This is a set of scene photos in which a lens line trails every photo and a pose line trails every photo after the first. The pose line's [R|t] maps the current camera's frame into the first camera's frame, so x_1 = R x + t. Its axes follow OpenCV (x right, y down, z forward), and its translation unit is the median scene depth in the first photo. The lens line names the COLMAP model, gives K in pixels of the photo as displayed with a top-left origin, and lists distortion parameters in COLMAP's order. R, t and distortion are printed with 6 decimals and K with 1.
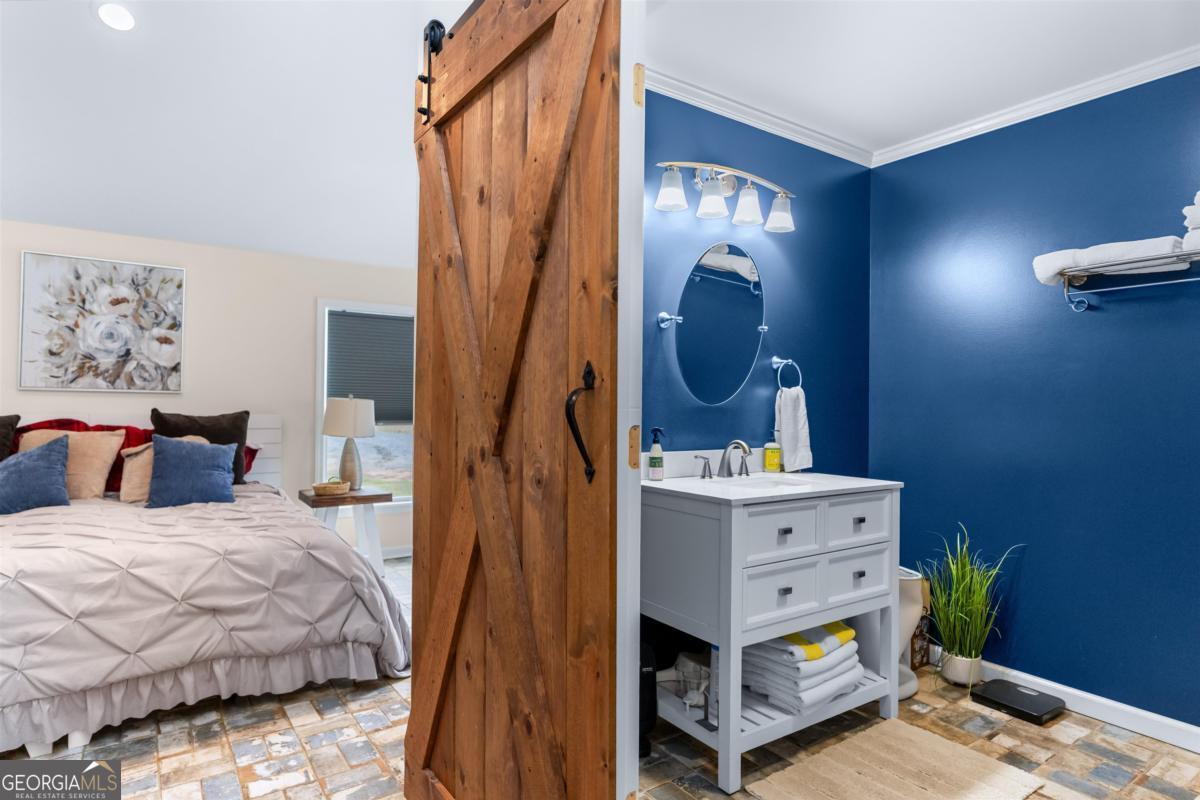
lens RADIAL K [[697.1, 0, 601.0], [0, 697.1, 398.8], [0, 0, 1]] dist [0.004848, -0.002482]
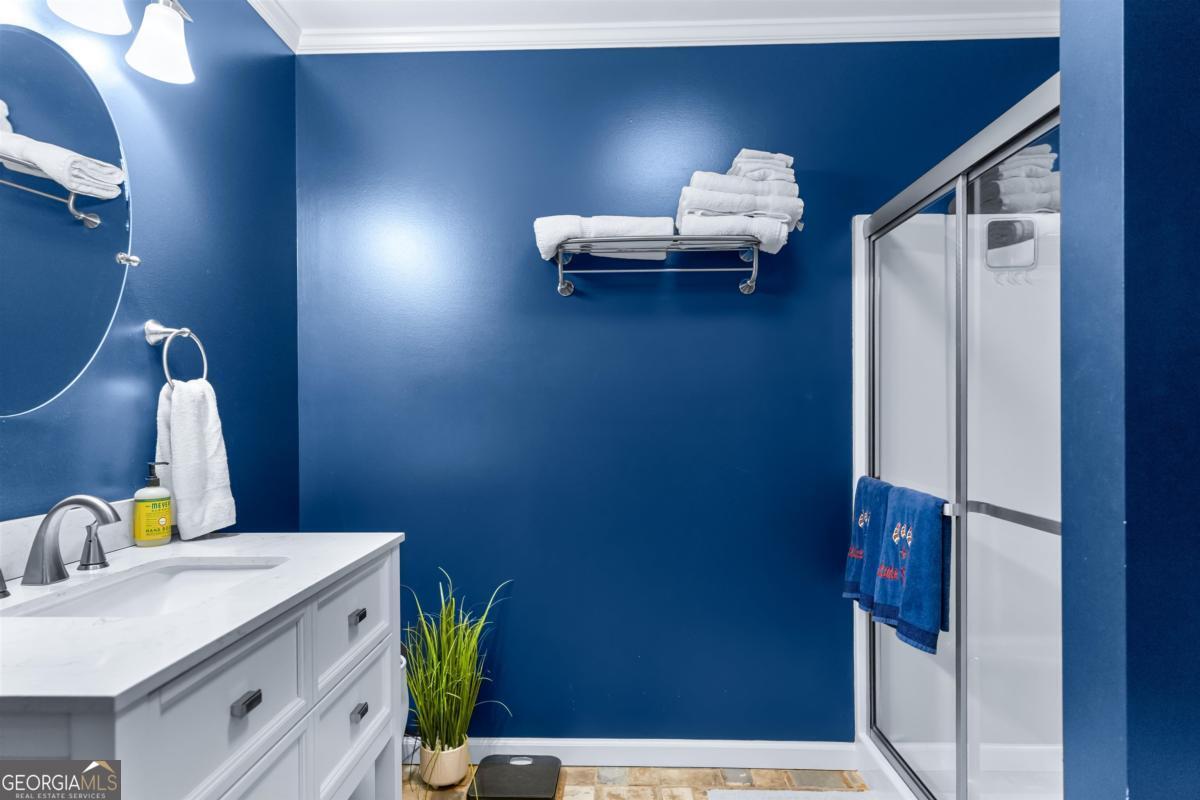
lens RADIAL K [[697.1, 0, 619.2], [0, 697.1, 416.4], [0, 0, 1]] dist [0.004848, -0.002482]
pose [[0.611121, -0.023567, 0.791186, 0.049820], [0.008865, 0.999698, 0.022931, 0.002017], [-0.791487, -0.007000, 0.611146, 0.414235]]
